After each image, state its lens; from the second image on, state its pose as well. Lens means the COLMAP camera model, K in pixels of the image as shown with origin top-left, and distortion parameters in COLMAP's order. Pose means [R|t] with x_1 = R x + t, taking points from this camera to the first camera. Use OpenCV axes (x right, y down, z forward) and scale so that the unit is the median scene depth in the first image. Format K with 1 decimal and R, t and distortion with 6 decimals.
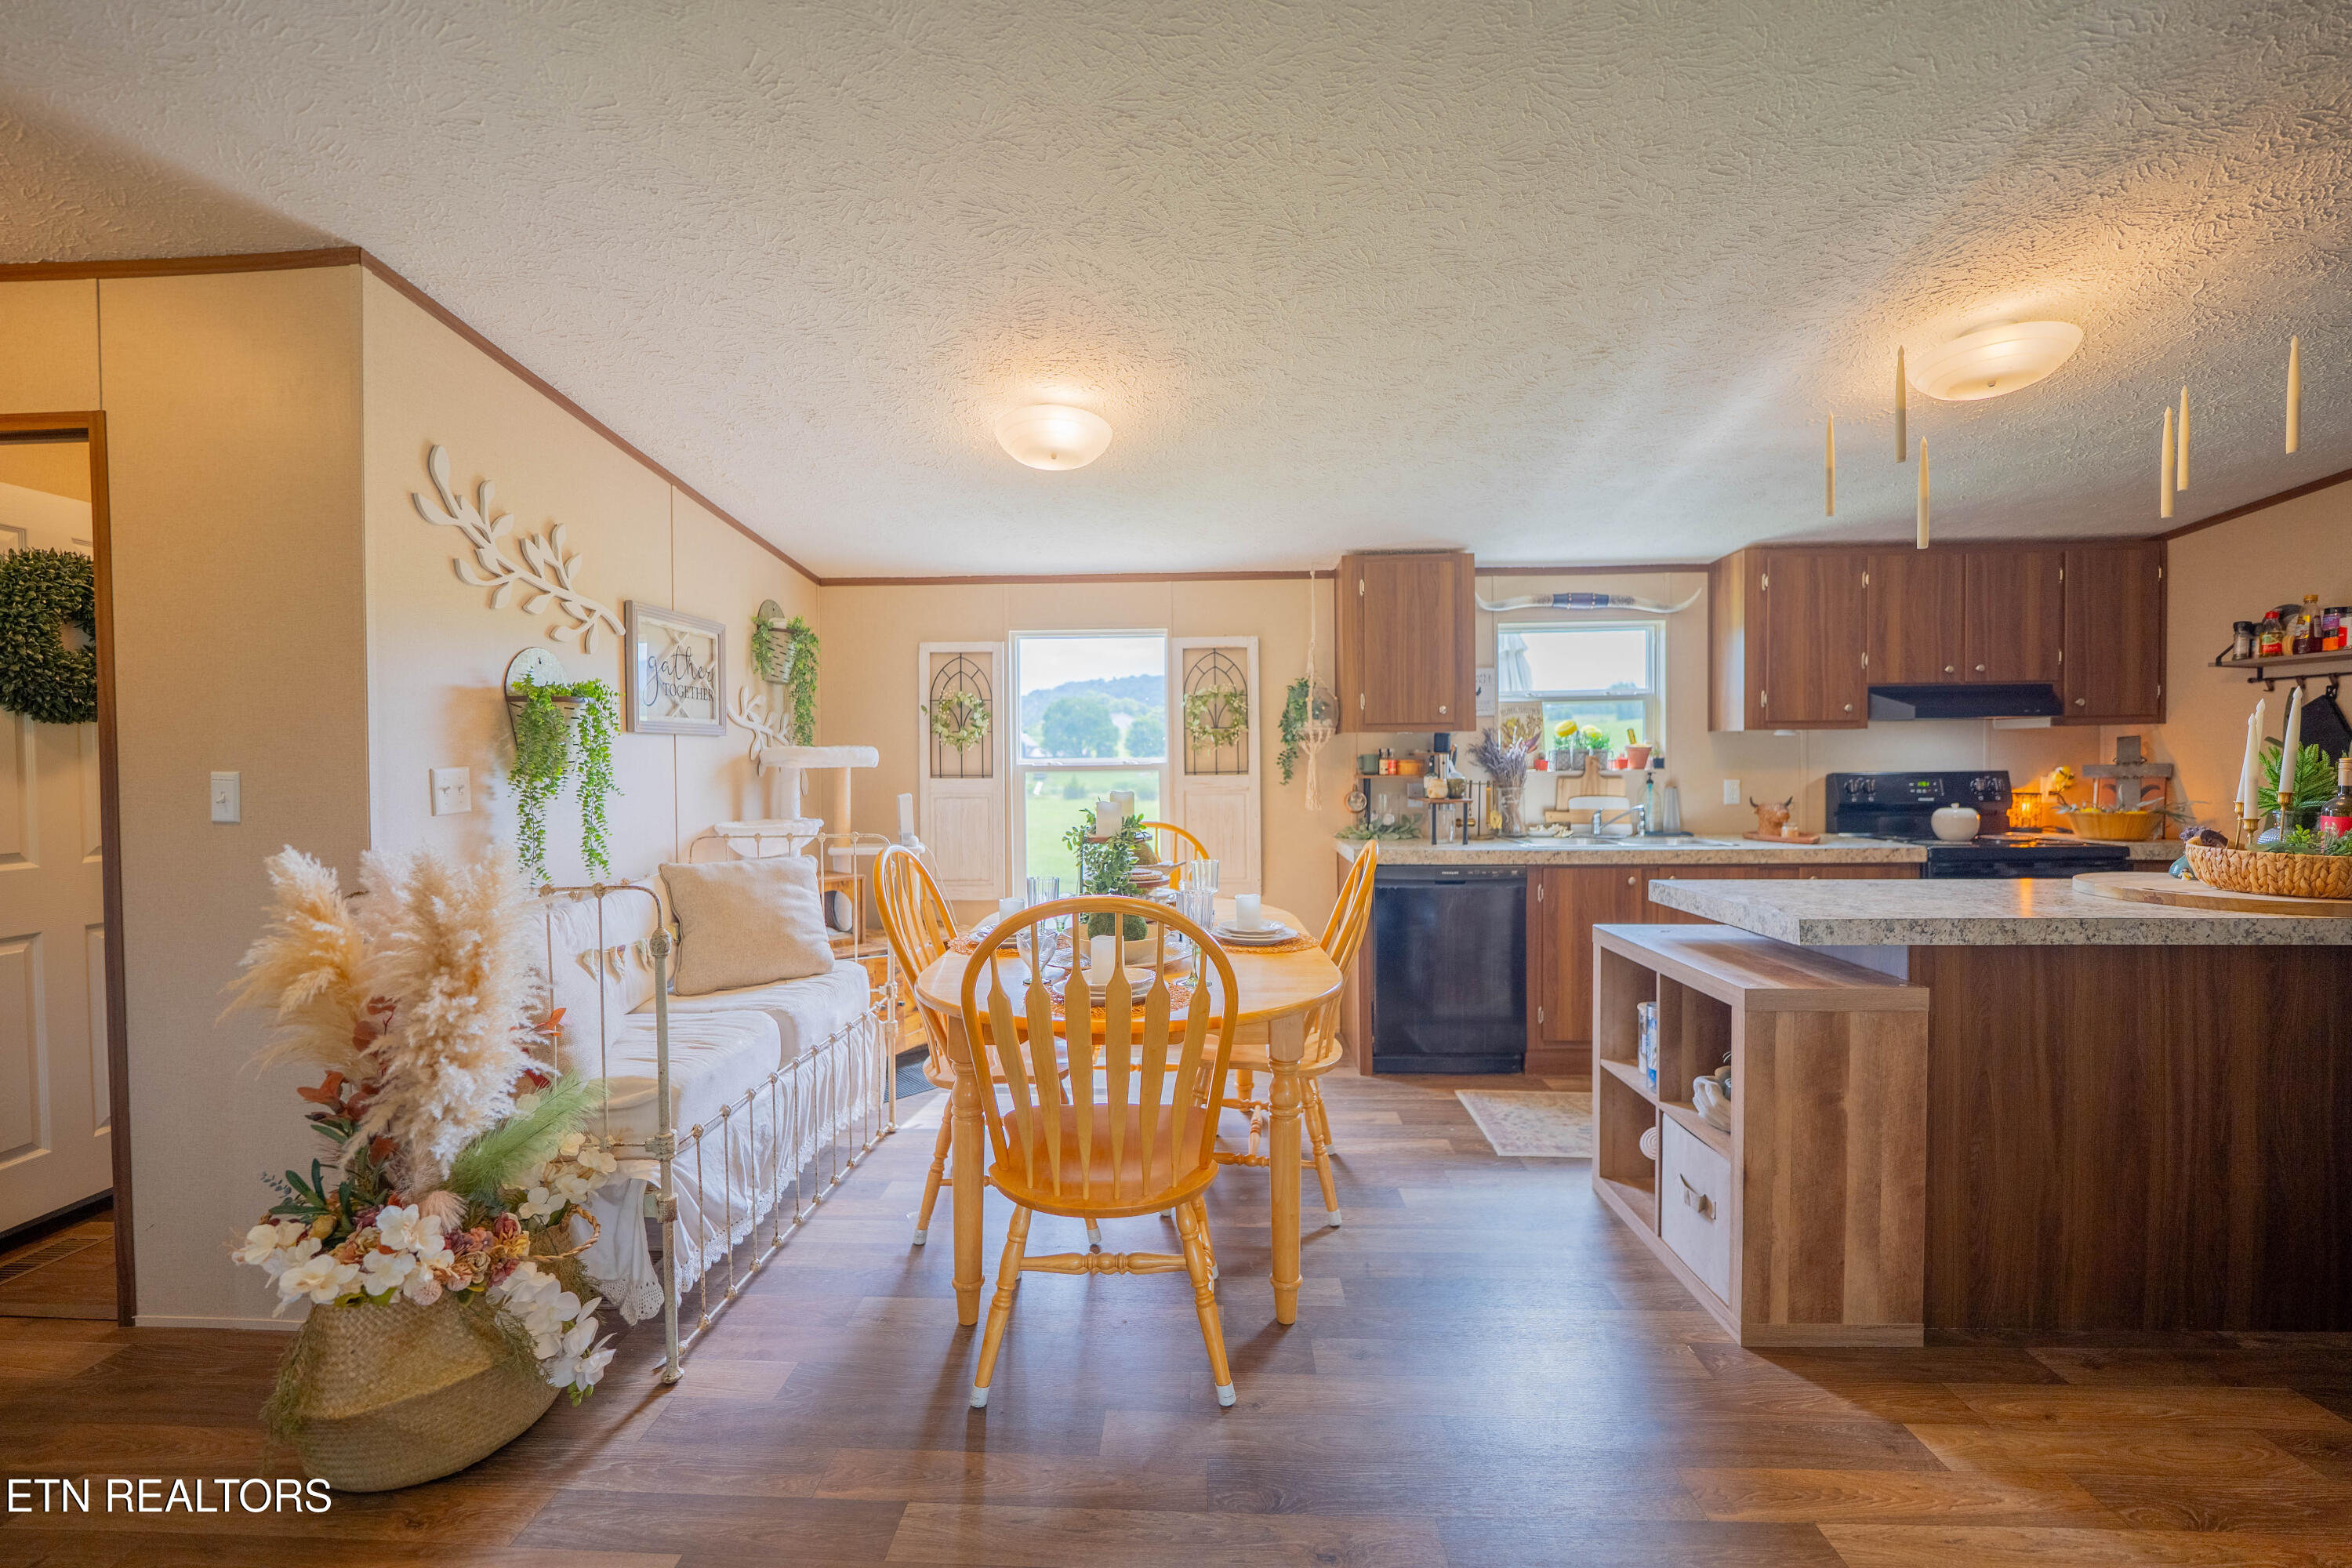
lens RADIAL K [[956.1, 0, 1166.3], [0, 956.1, 775.9], [0, 0, 1]] dist [-0.006491, -0.002989]
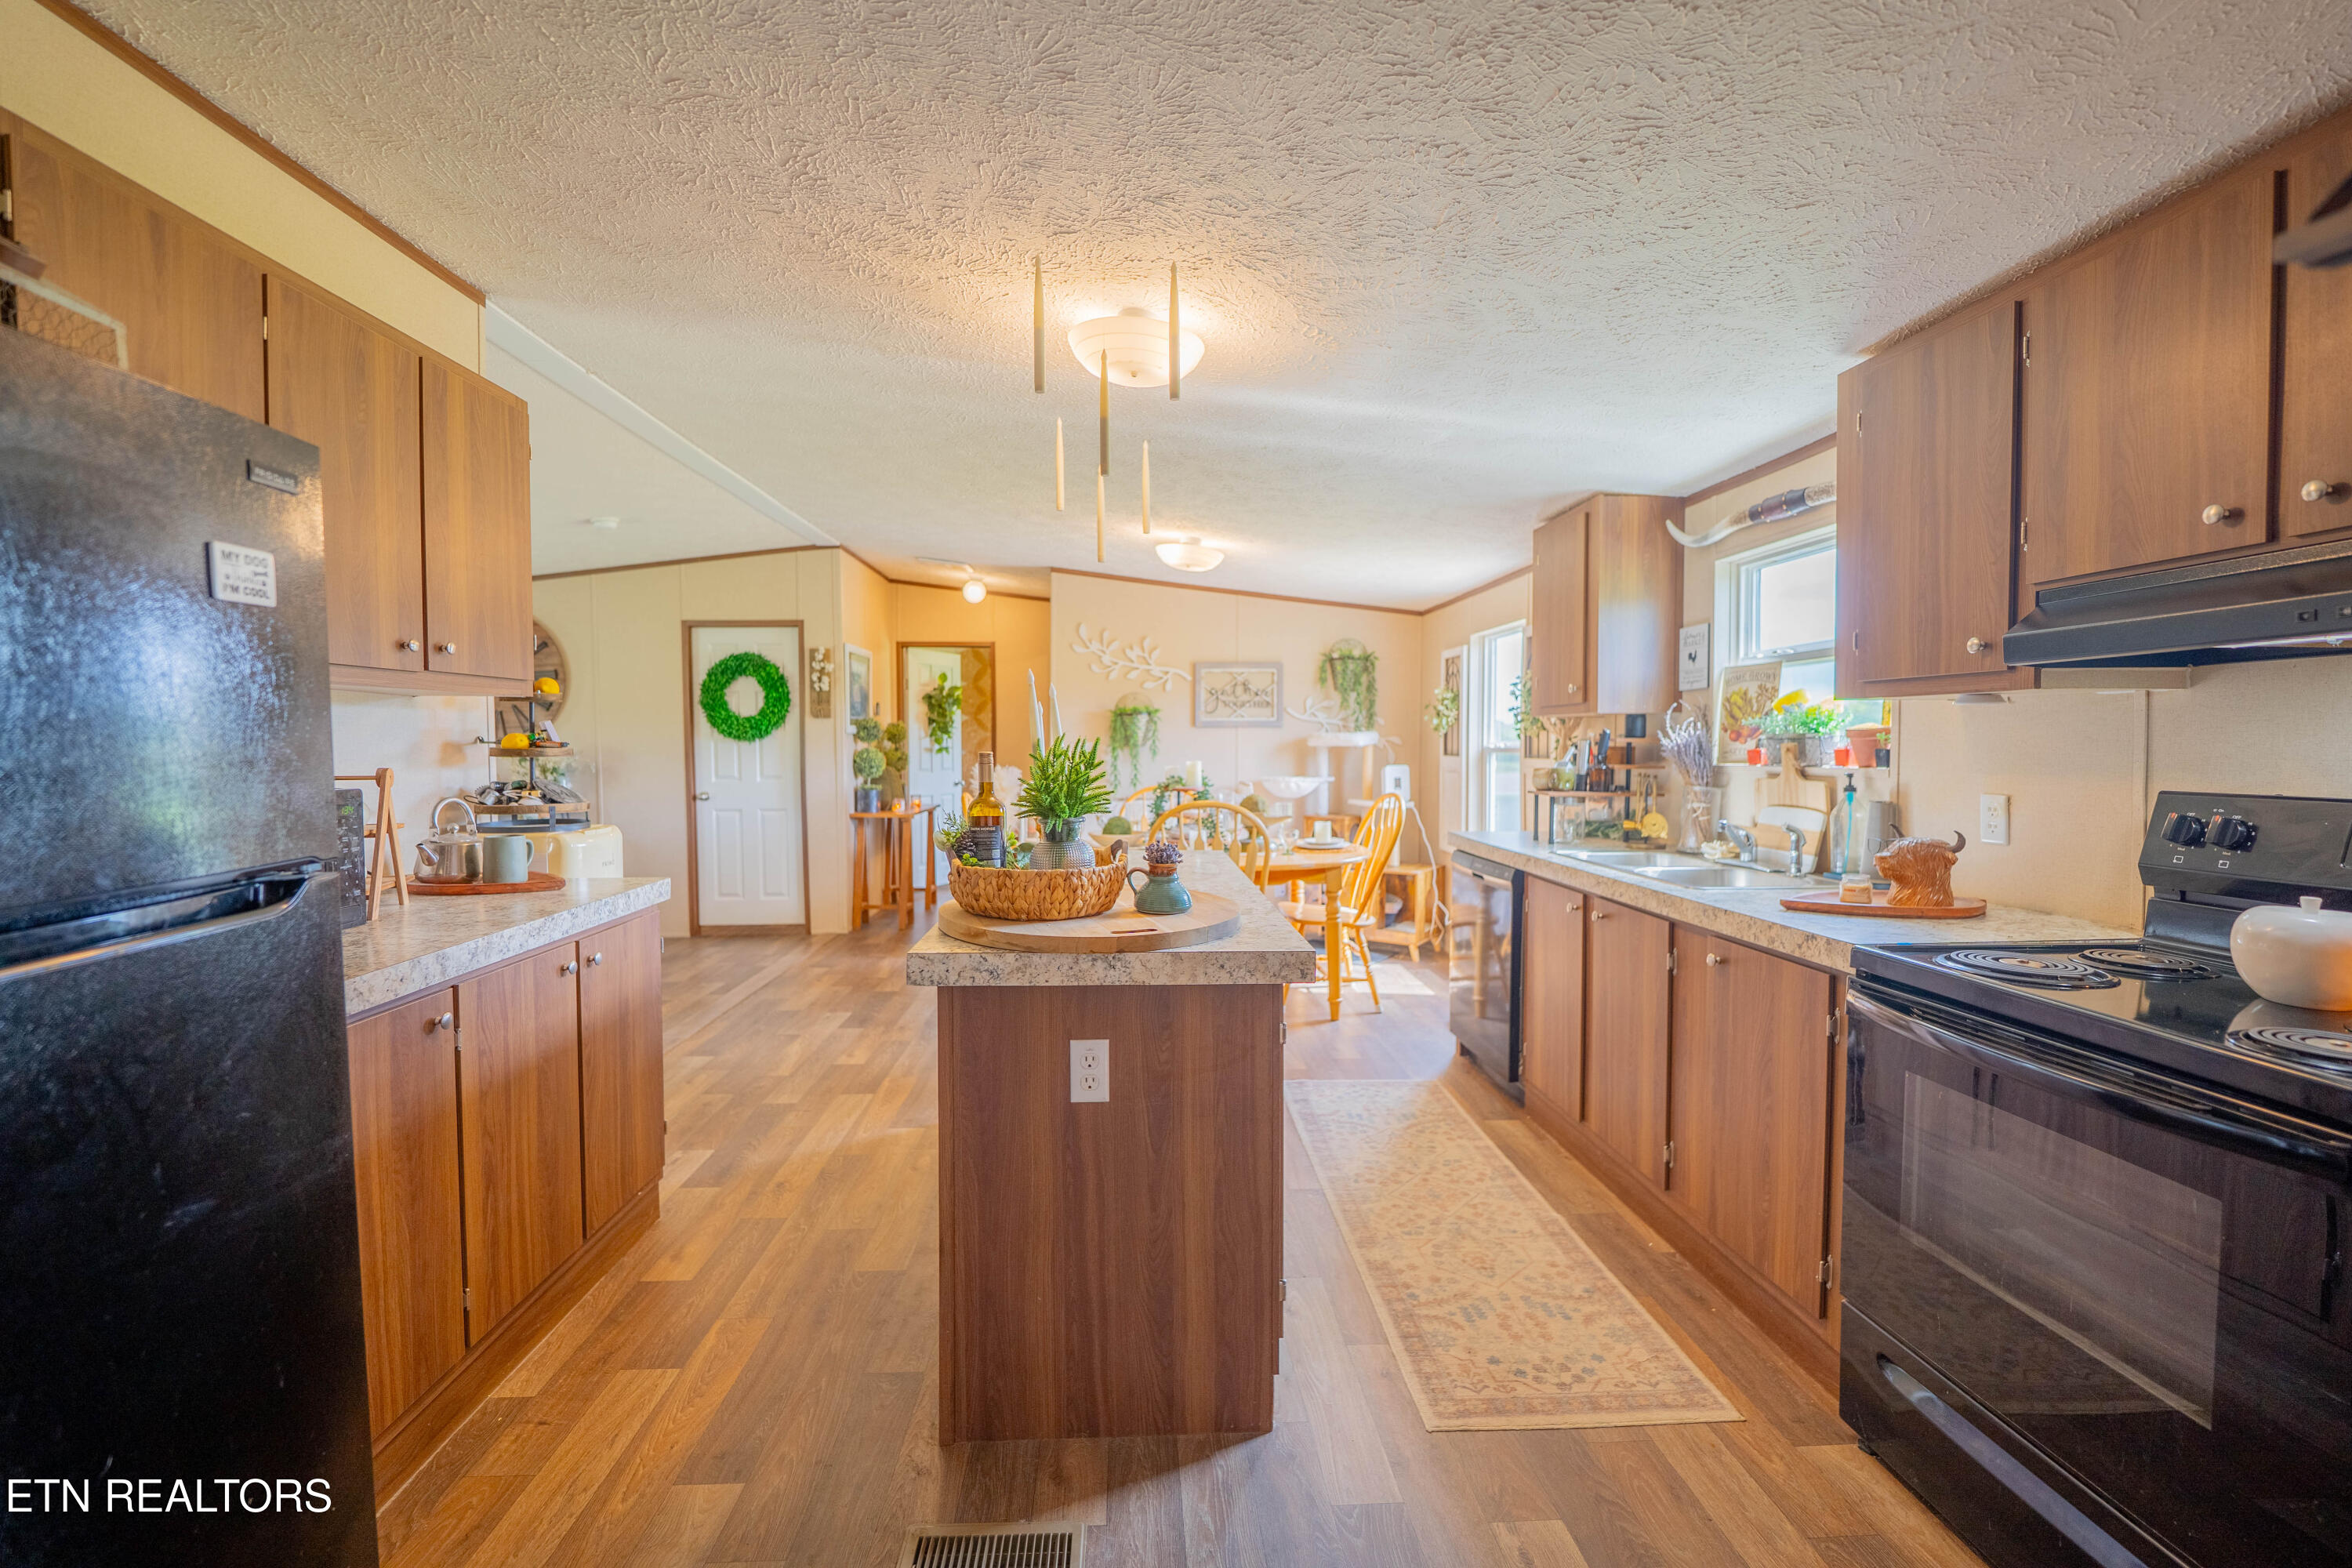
lens RADIAL K [[956.1, 0, 1166.3], [0, 956.1, 775.9], [0, 0, 1]] dist [-0.006491, -0.002989]
pose [[0.092668, 0.044624, -0.994697, 1.156423], [-0.020489, 0.998869, 0.042902, -0.020674], [0.995486, 0.016405, 0.093477, 0.577650]]
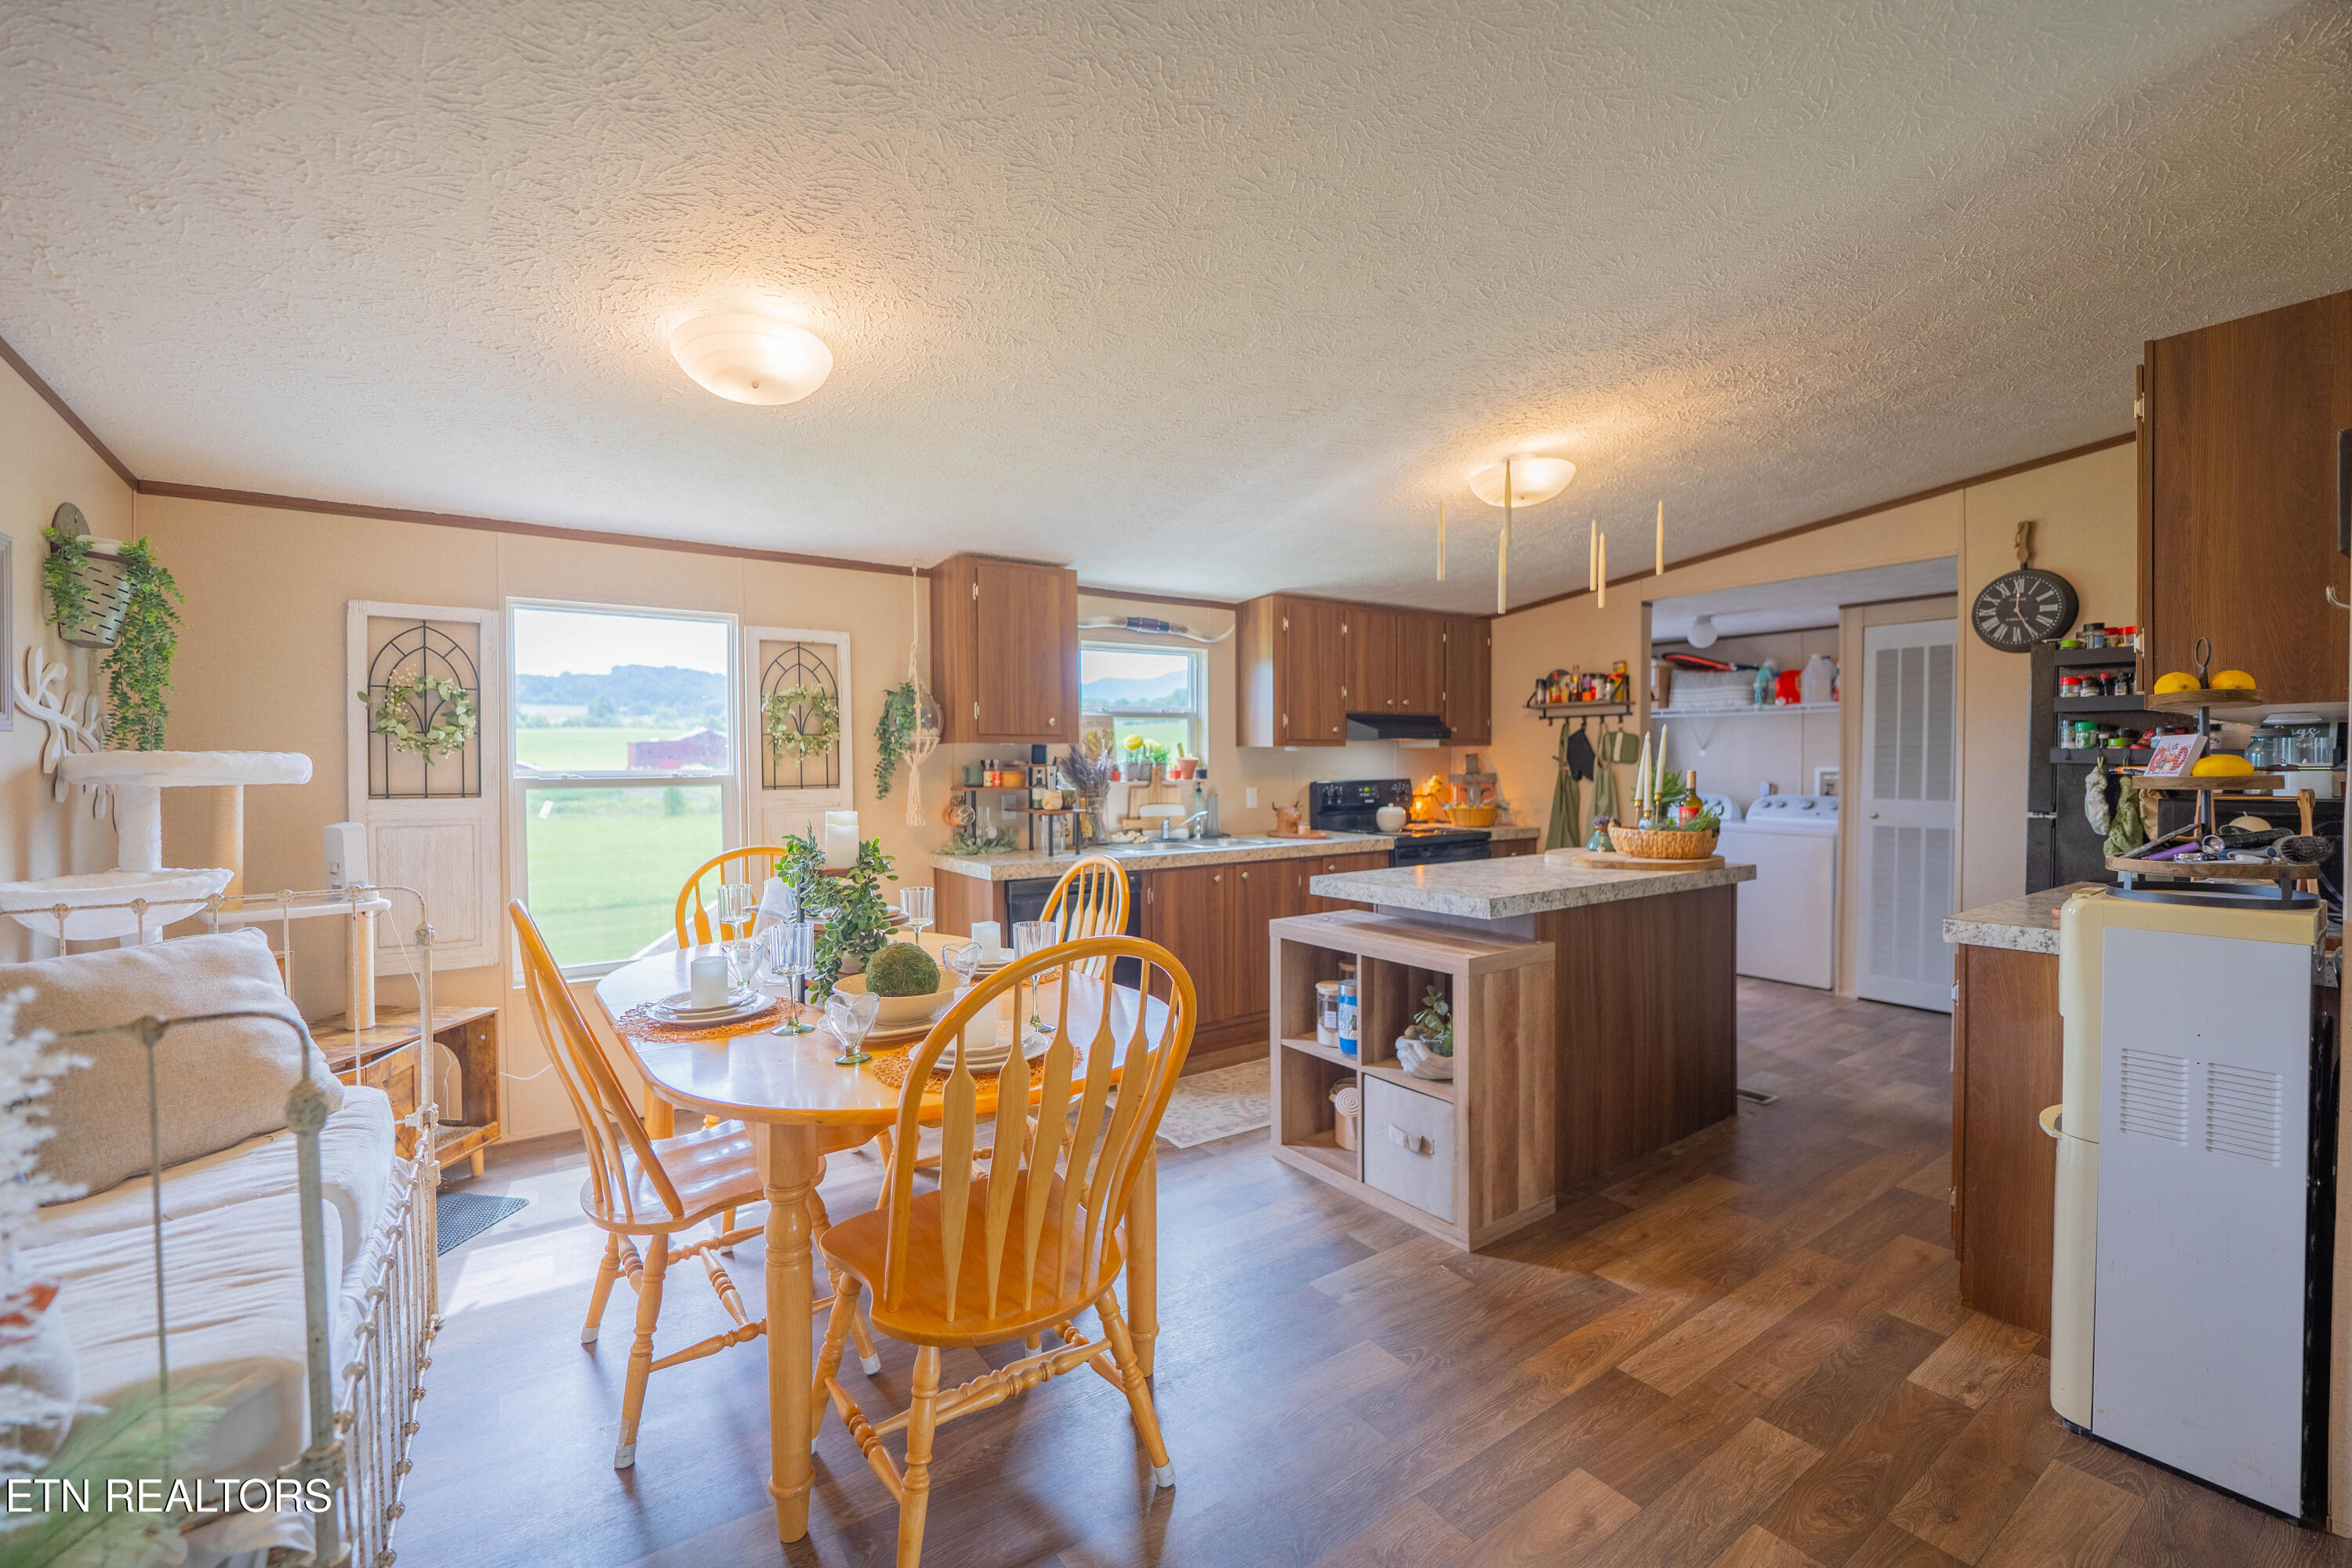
lens RADIAL K [[956.0, 0, 1164.0], [0, 956.0, 776.3], [0, 0, 1]] dist [-0.002109, -0.005815]
pose [[0.798986, -0.004552, 0.601333, -0.230355], [0.010459, 0.999925, -0.006328, -0.004257], [-0.601259, 0.011346, 0.798973, 0.128839]]
